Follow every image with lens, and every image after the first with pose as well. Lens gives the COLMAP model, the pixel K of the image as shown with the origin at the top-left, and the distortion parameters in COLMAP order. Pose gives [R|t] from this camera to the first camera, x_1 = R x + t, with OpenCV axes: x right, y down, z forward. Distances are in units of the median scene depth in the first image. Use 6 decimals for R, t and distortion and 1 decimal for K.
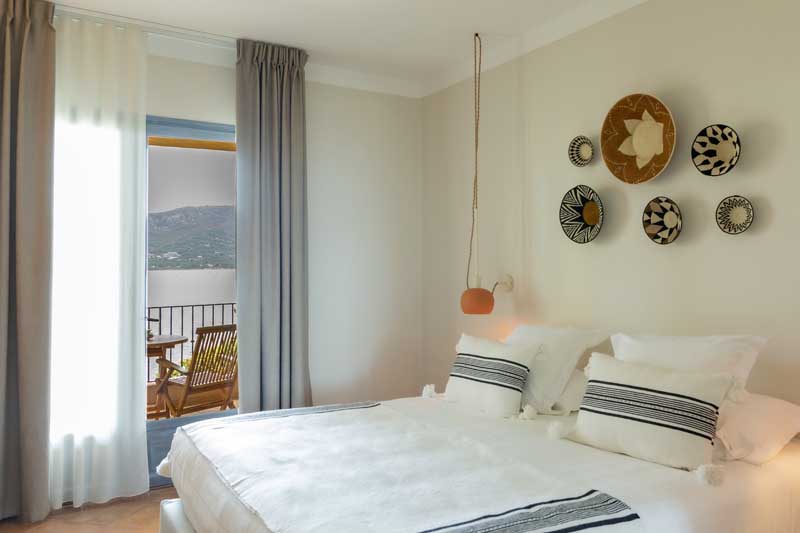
lens RADIAL K [[567.8, 0, 399.2], [0, 567.8, 267.9], [0, 0, 1]] dist [-0.002272, 0.000186]
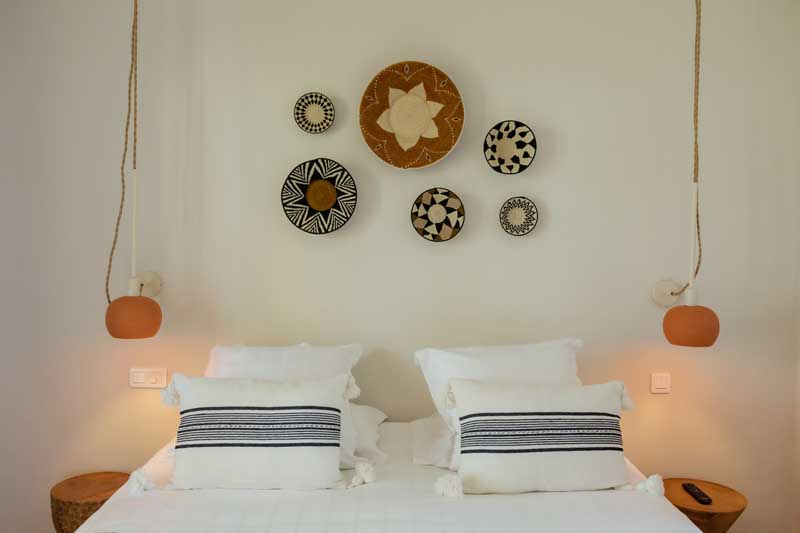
lens RADIAL K [[672.0, 0, 399.9], [0, 672.0, 265.5], [0, 0, 1]] dist [-0.002658, -0.000429]
pose [[0.541916, -0.019766, 0.840200, -0.432910], [-0.017146, 0.999255, 0.034567, -0.038803], [-0.840258, -0.033139, 0.541174, 0.468897]]
